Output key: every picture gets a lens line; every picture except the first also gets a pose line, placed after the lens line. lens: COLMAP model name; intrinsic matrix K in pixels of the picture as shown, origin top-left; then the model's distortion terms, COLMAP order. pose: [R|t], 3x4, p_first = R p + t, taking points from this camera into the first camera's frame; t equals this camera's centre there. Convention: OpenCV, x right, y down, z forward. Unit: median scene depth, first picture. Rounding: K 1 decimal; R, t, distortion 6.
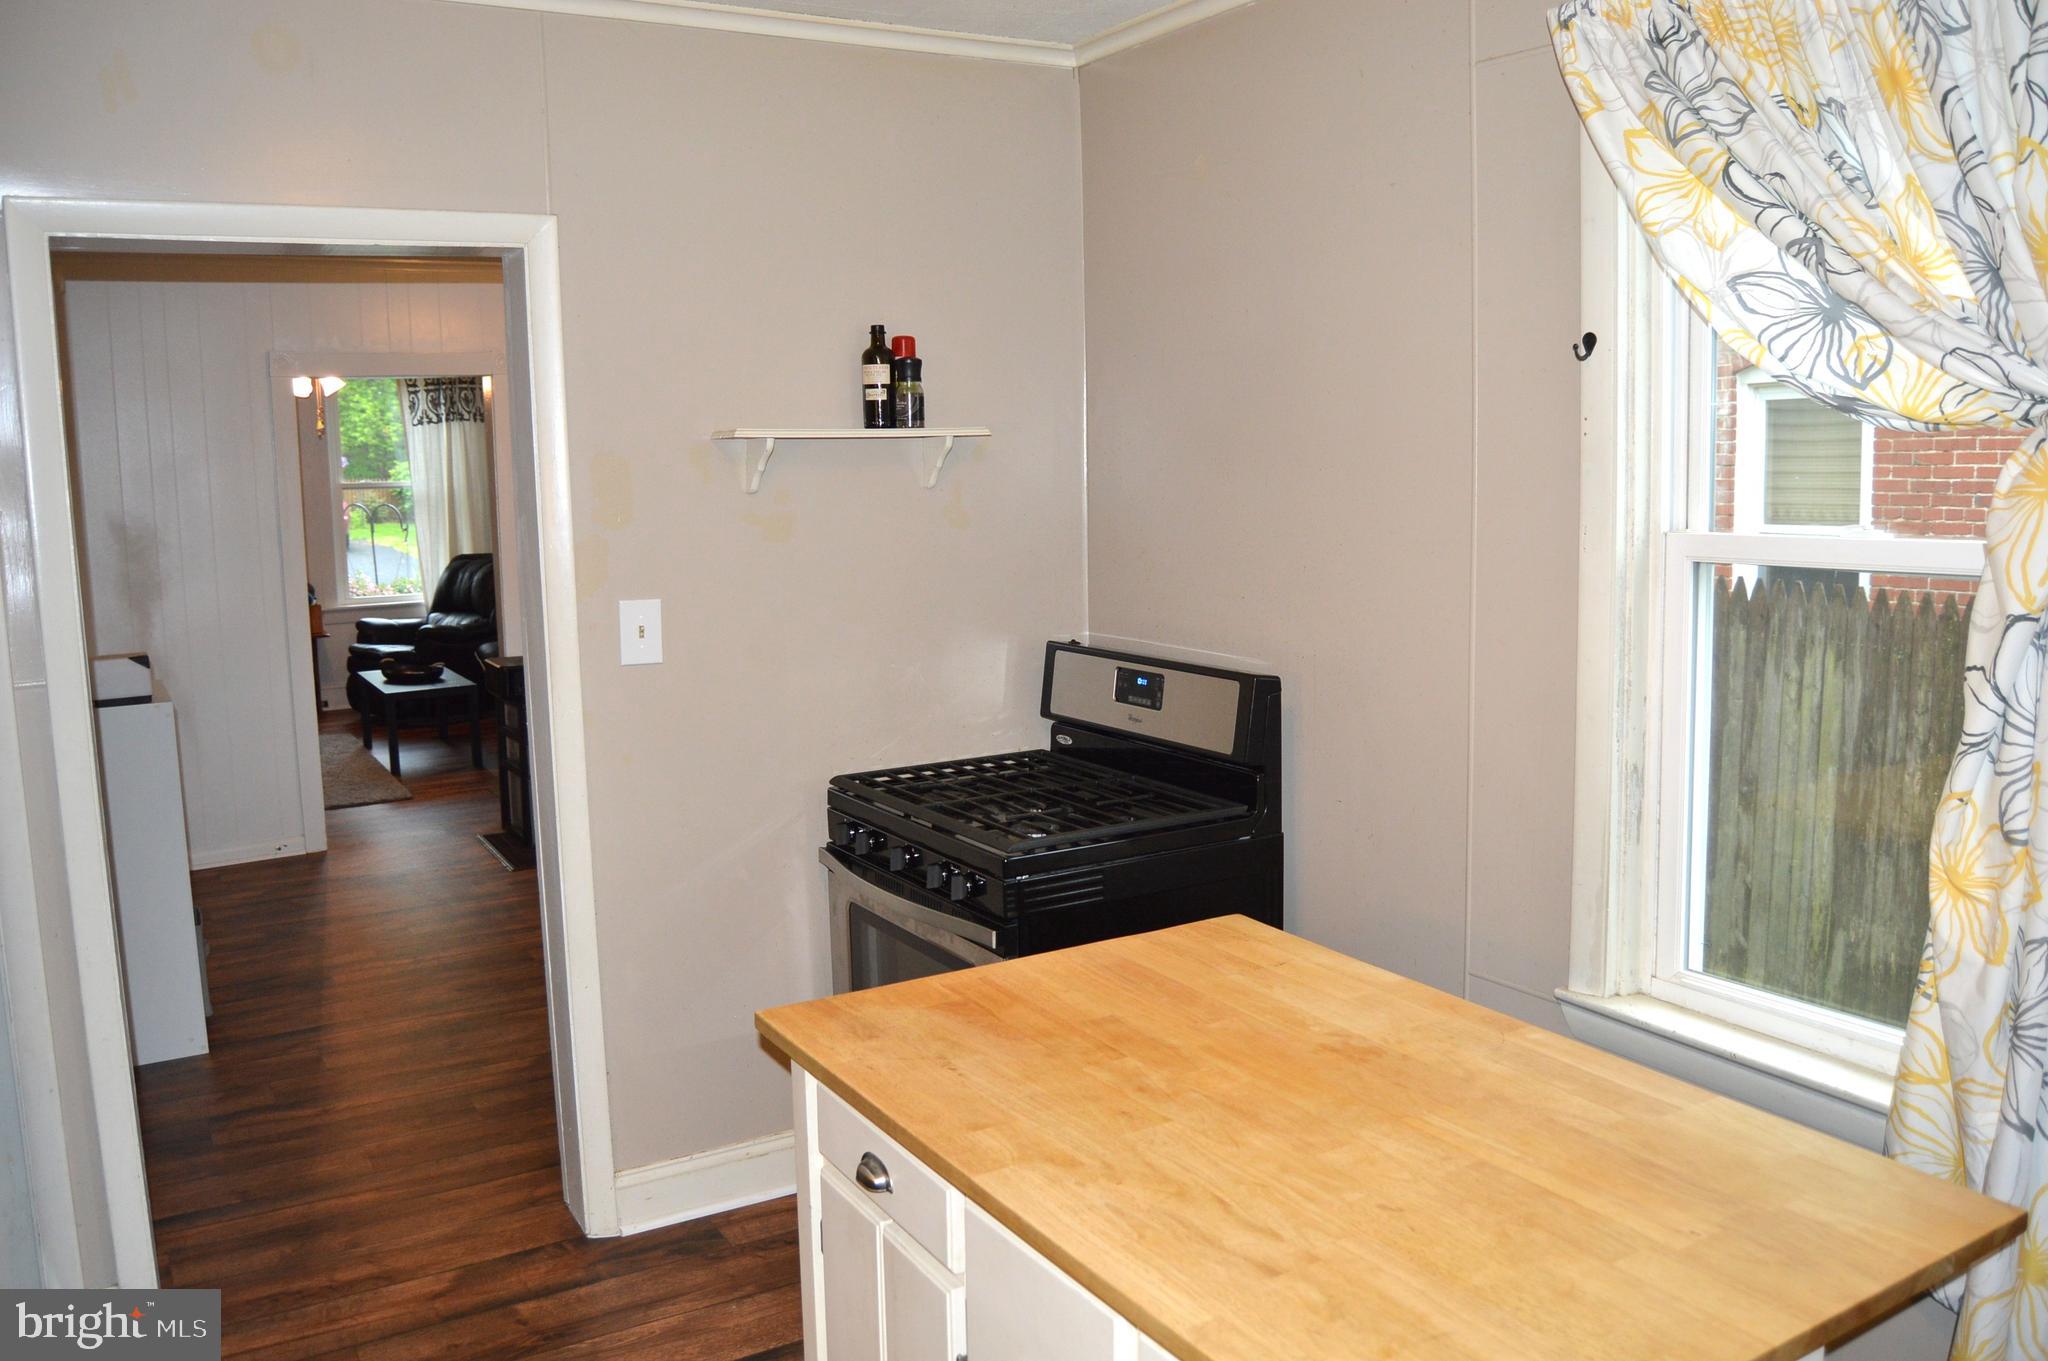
lens RADIAL K [[1645.4, 0, 1036.7], [0, 1645.4, 671.0], [0, 0, 1]] dist [-0.093372, 0.038655]
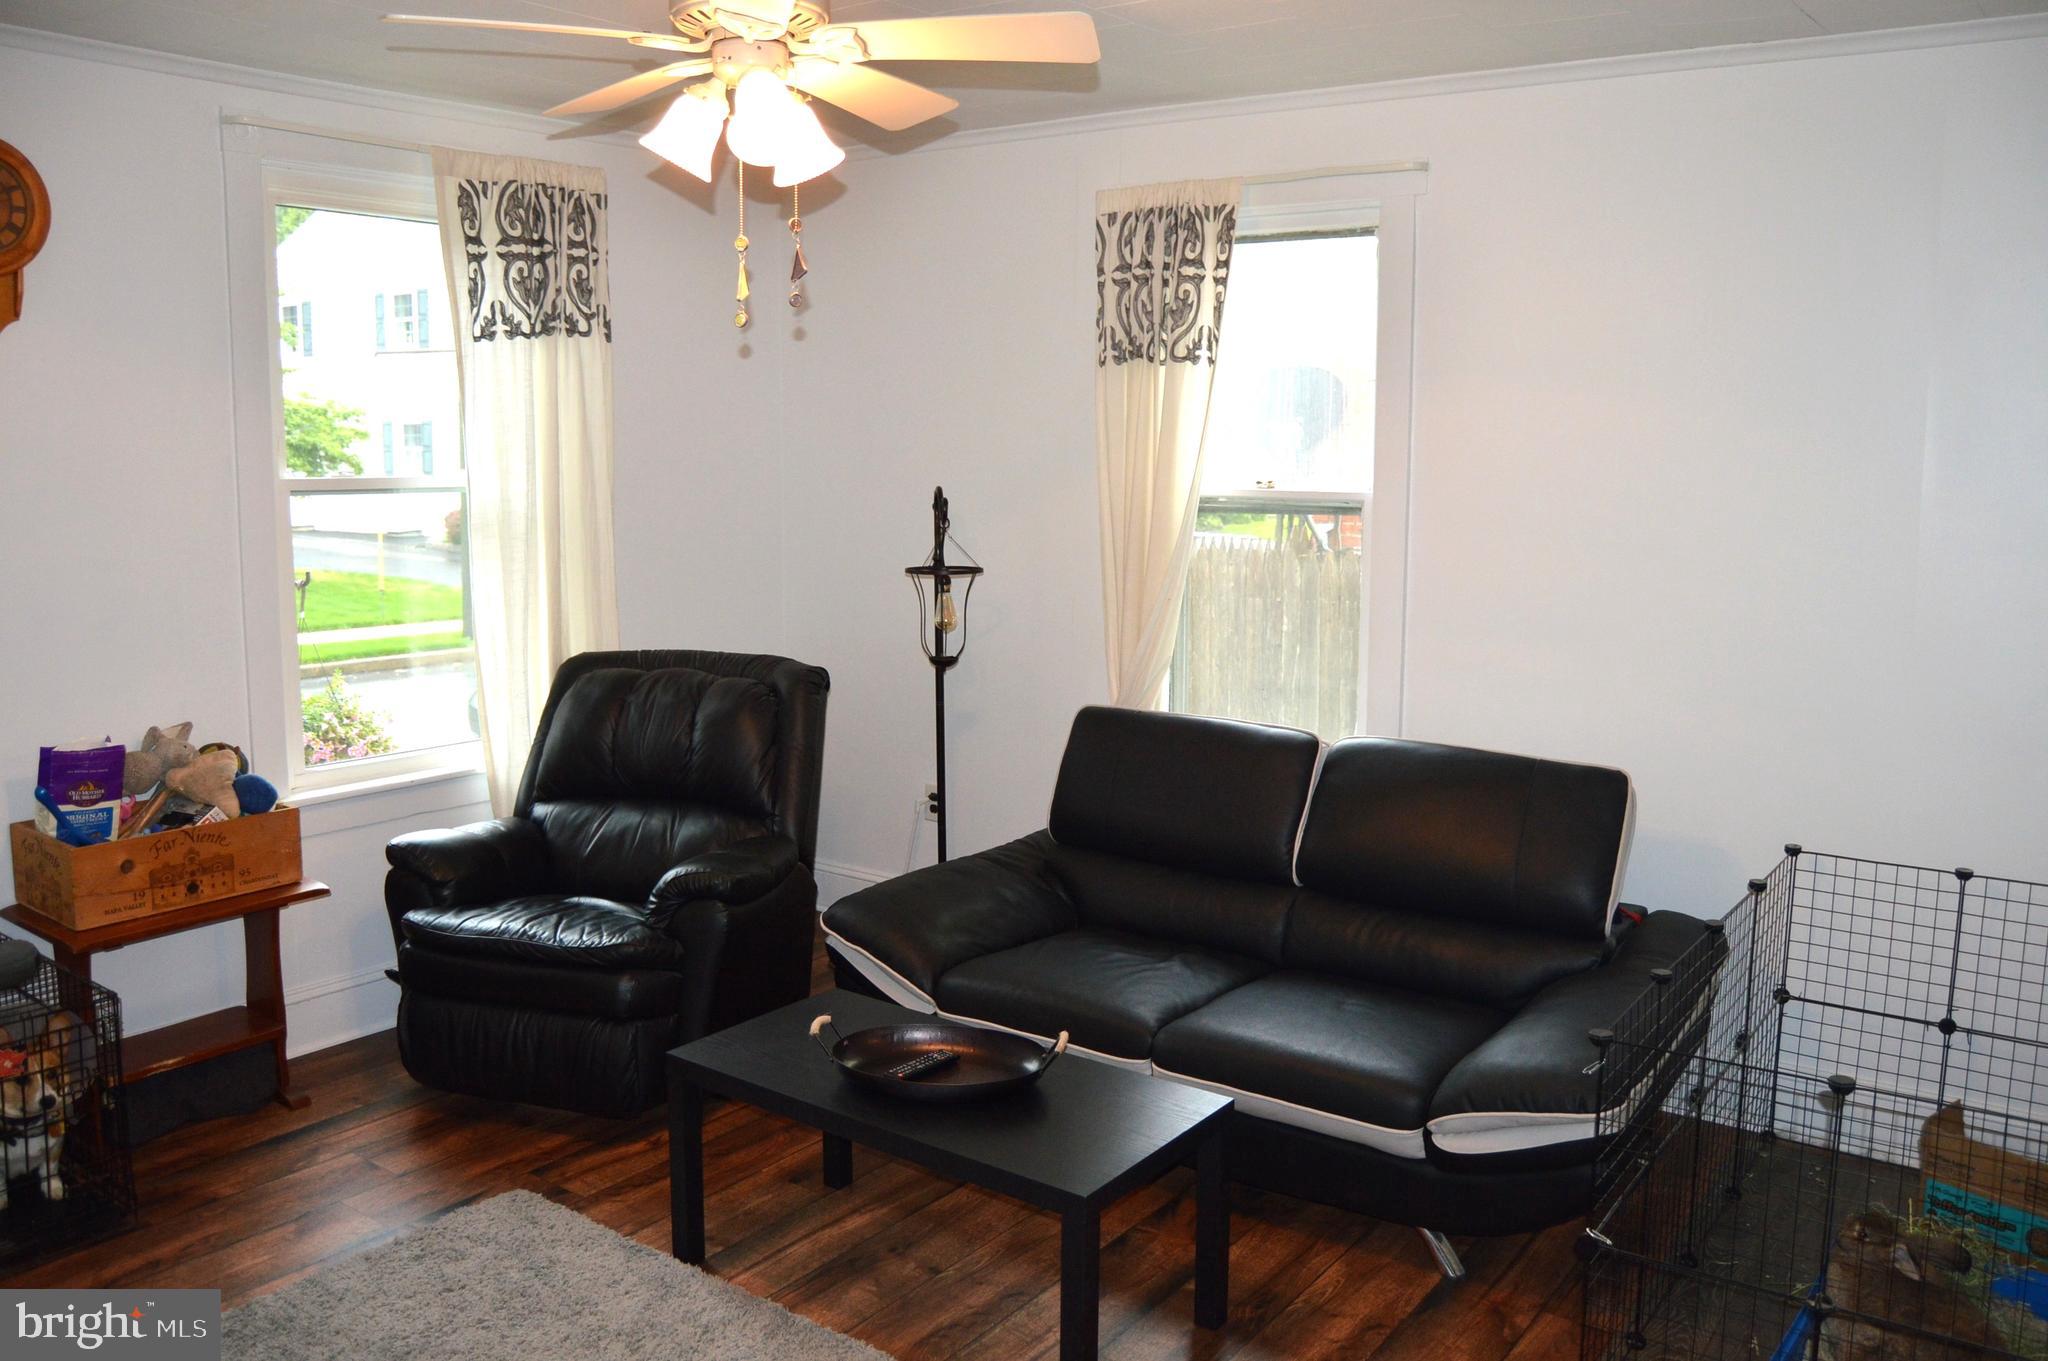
lens RADIAL K [[1645.4, 0, 1024.7], [0, 1645.4, 680.6], [0, 0, 1]] dist [-0.093372, 0.038655]
pose [[0.914471, -0.023134, 0.403990, -0.423776], [0.022910, 0.999723, 0.005389, -0.066150], [-0.404003, 0.004328, 0.914747, 0.577943]]
